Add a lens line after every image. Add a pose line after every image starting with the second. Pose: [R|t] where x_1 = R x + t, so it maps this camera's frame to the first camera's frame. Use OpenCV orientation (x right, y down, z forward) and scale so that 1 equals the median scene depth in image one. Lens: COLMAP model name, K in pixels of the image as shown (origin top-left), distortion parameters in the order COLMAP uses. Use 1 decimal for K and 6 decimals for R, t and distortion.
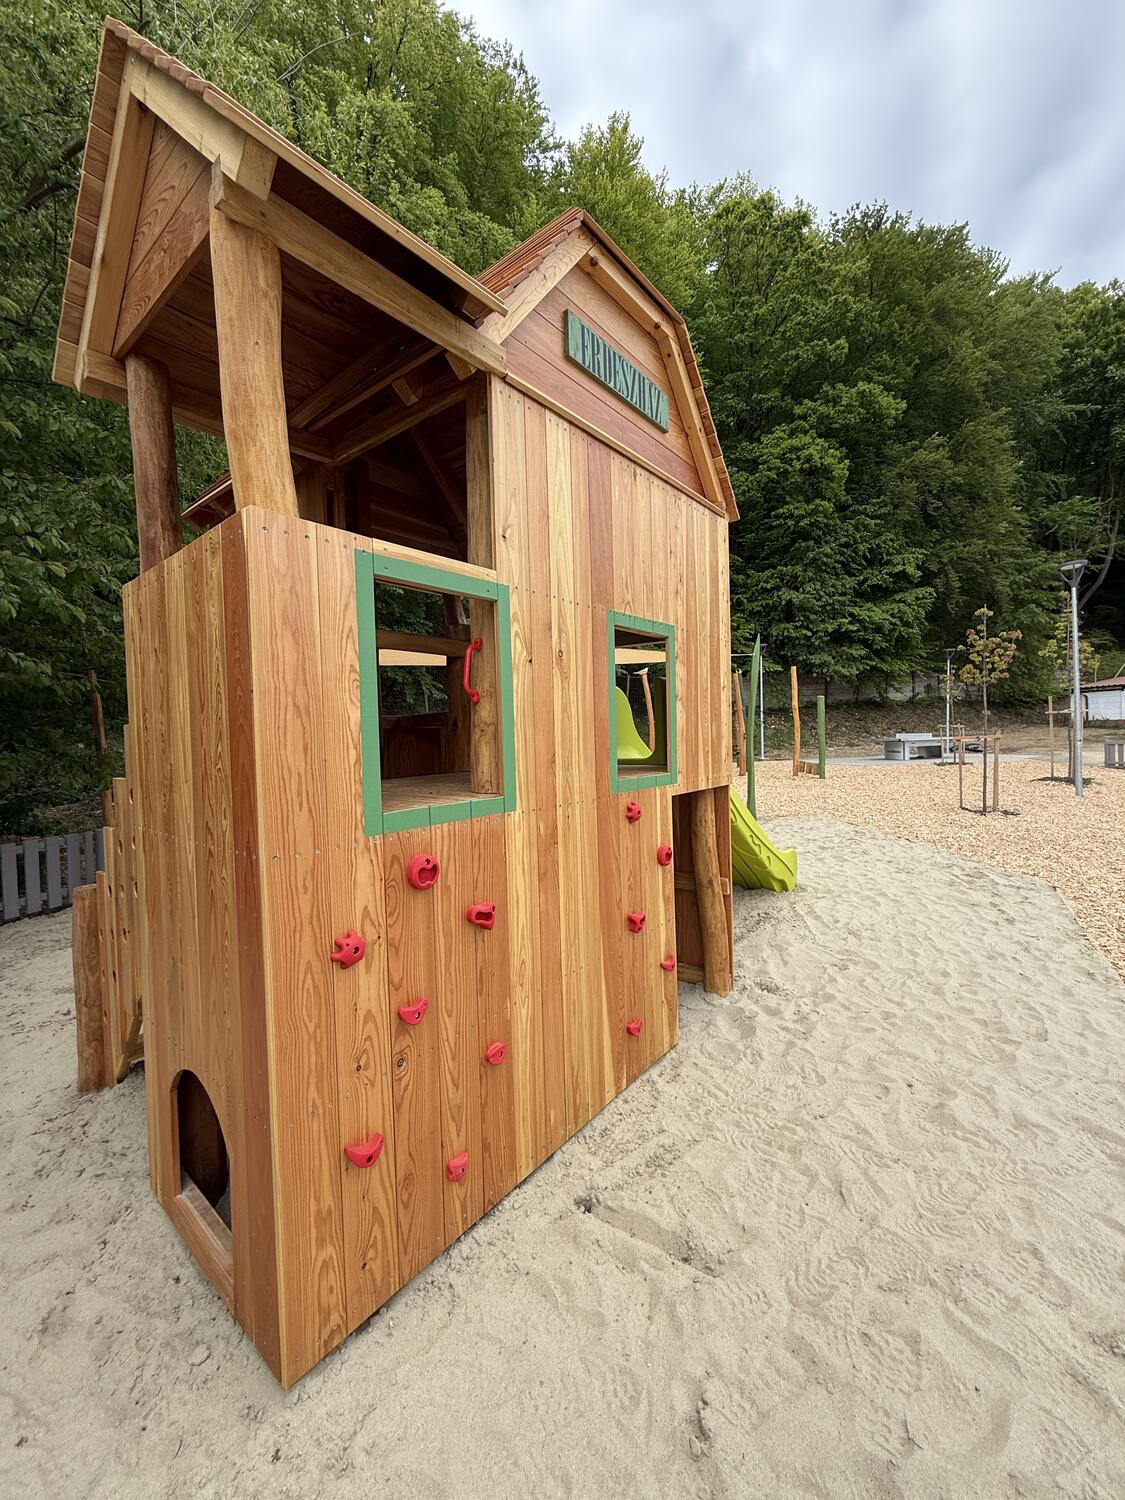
lens RADIAL K [[596.1, 0, 562.5], [0, 596.1, 750.0], [0, 0, 1]] dist [-0.000708, -0.000557]
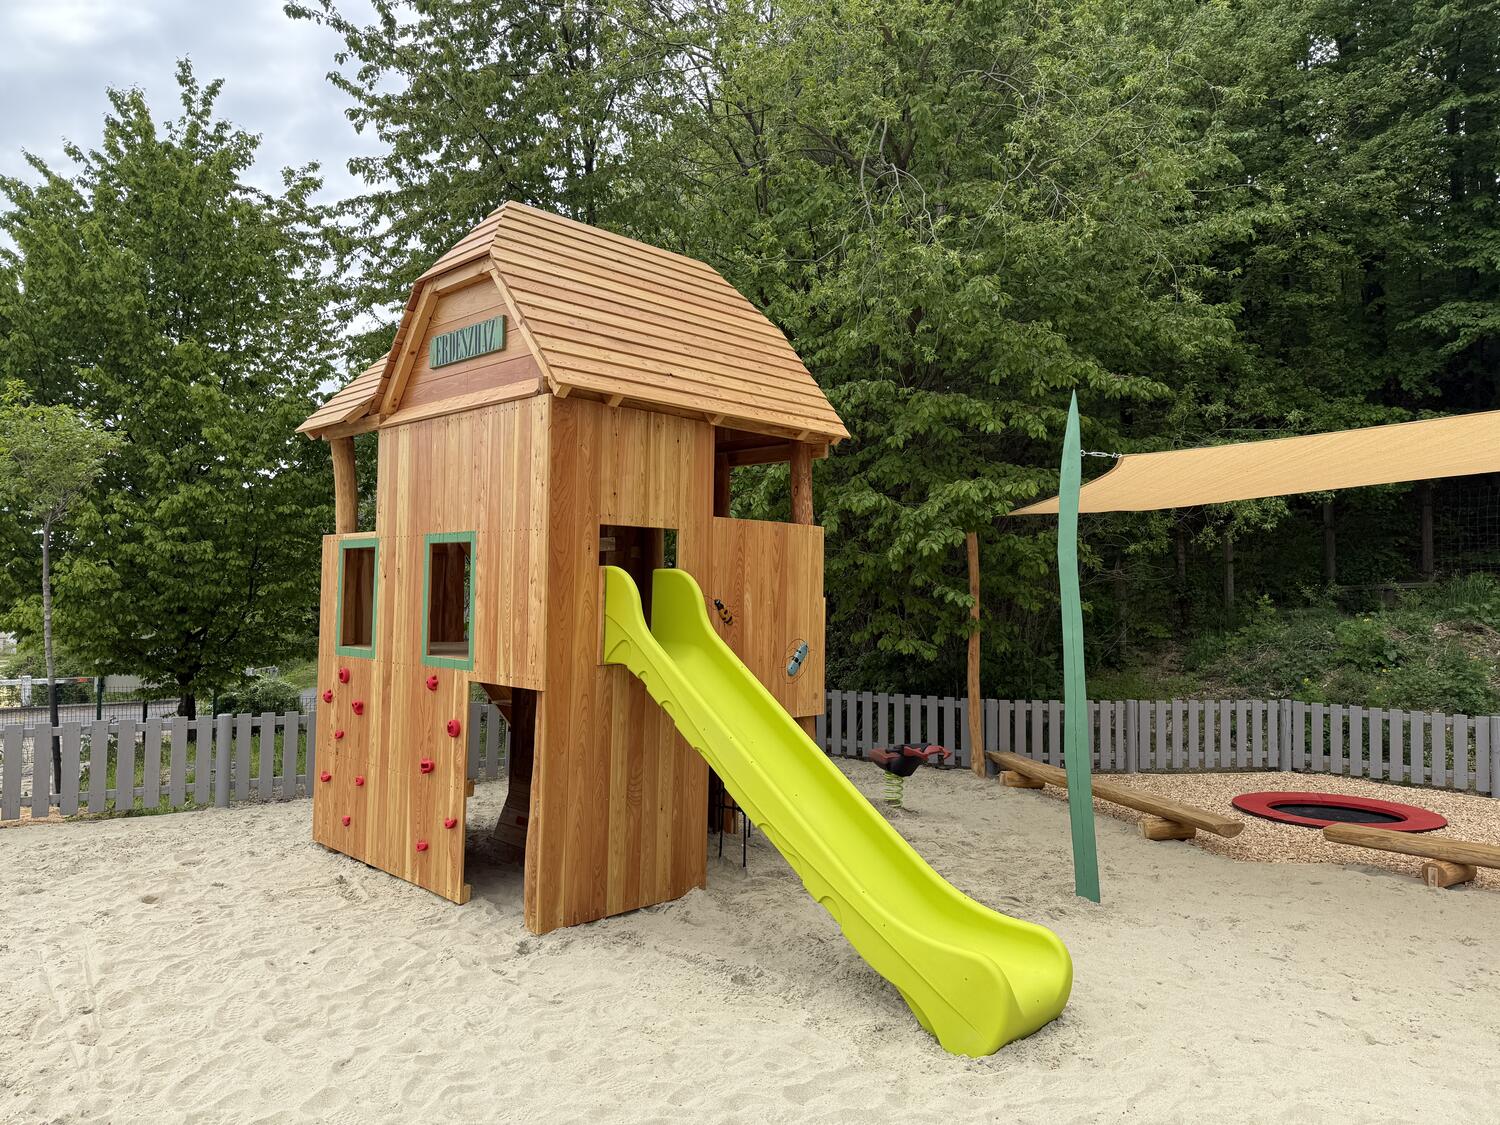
lens RADIAL K [[1000.7, 0, 750.0], [0, 1000.7, 562.5], [0, 0, 1]] dist [0.059120, -0.084988]
pose [[-0.094719, -0.002787, -0.995500, 2.813647], [-0.039436, 0.999222, 0.000955, -0.236081], [0.994723, 0.039349, -0.094755, 2.358141]]
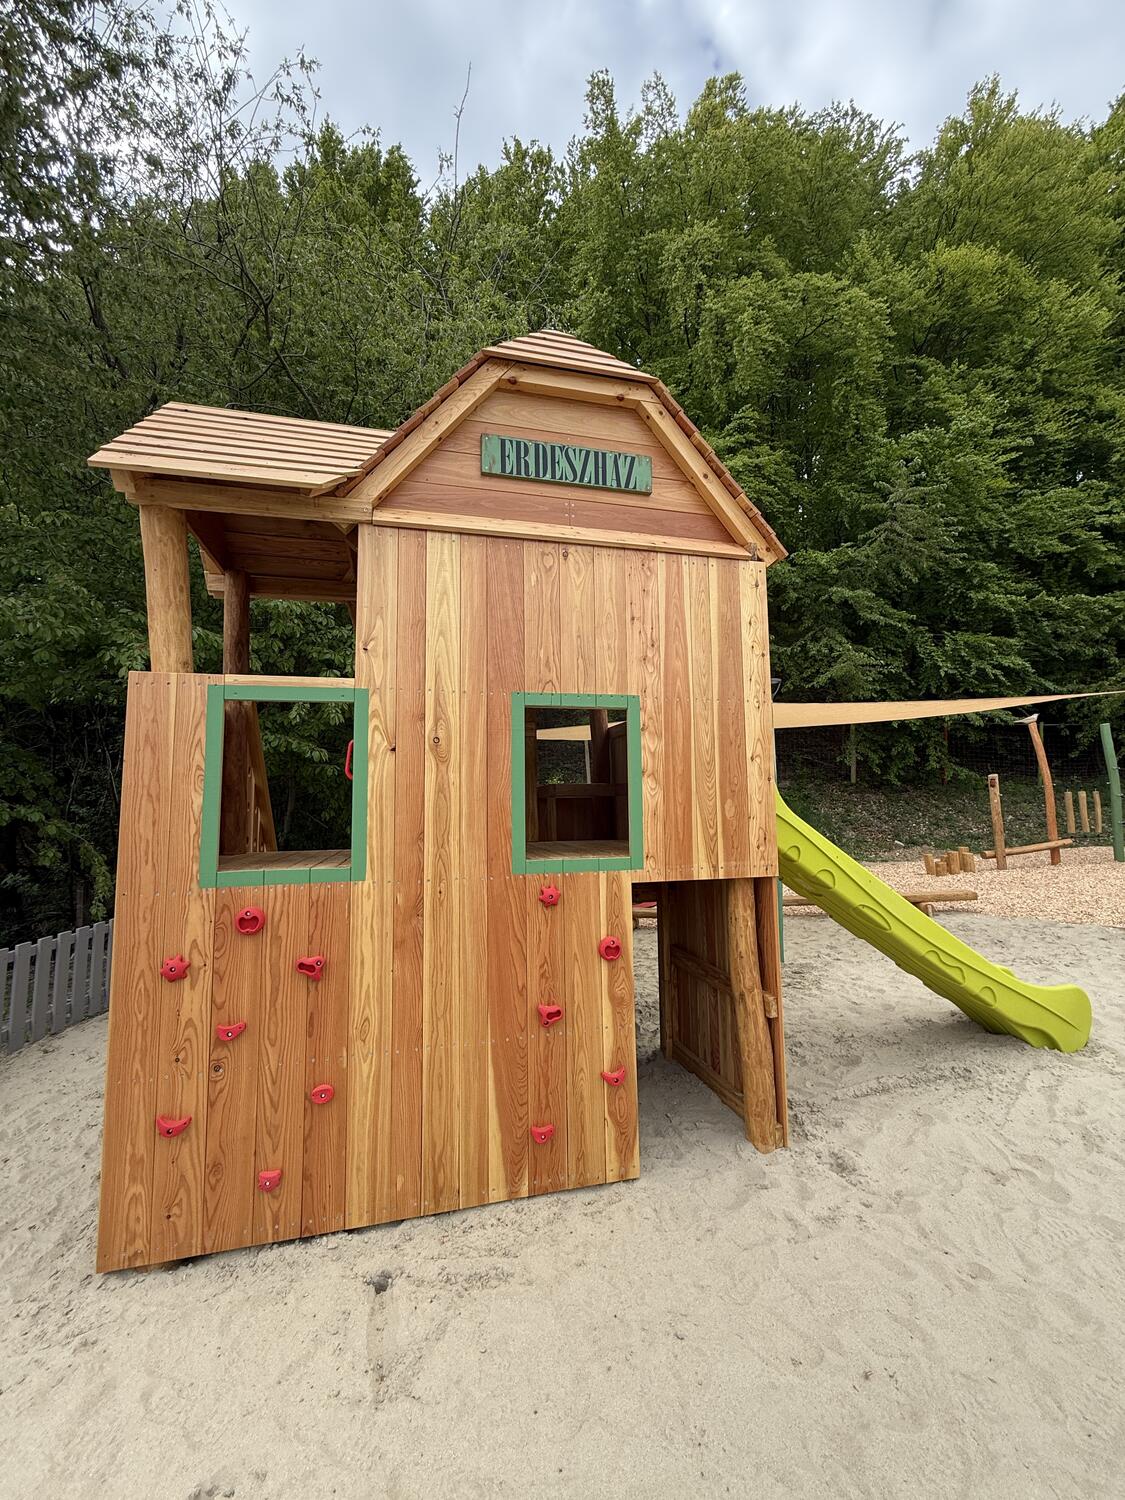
lens RADIAL K [[596.1, 0, 562.5], [0, 596.1, 750.0], [0, 0, 1]] dist [-0.000708, -0.000557]
pose [[0.798595, -0.034841, -0.600859, 0.894190], [-0.025669, 0.995443, -0.091837, -0.051483], [0.601321, 0.088764, 0.794062, 0.285560]]
